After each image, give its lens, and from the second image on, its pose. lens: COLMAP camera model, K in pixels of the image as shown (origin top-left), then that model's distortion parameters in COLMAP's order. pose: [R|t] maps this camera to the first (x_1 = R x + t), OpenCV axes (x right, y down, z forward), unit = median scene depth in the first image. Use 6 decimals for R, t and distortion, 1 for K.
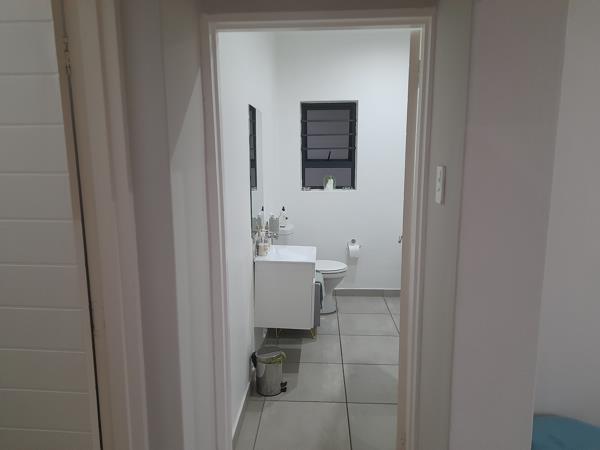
lens RADIAL K [[439.8, 0, 298.9], [0, 439.8, 225.0], [0, 0, 1]] dist [0.051635, -0.007758]
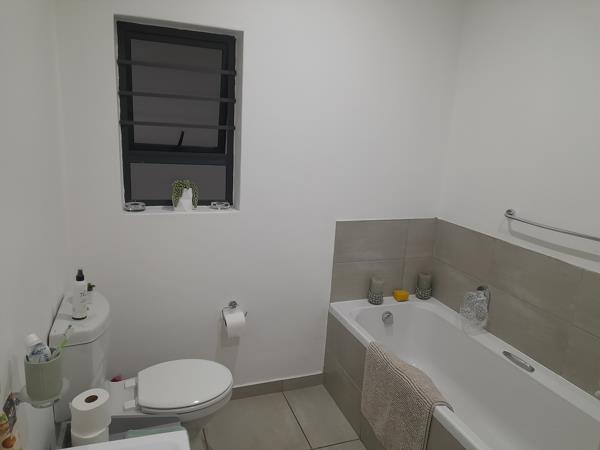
lens RADIAL K [[439.8, 0, 301.4], [0, 439.8, 225.9], [0, 0, 1]] dist [0.051635, -0.007758]
pose [[0.921635, -0.029600, 0.386927, -0.003601], [0.002294, 0.997485, 0.070843, -0.095001], [-0.388050, -0.064404, 0.919385, 0.477292]]
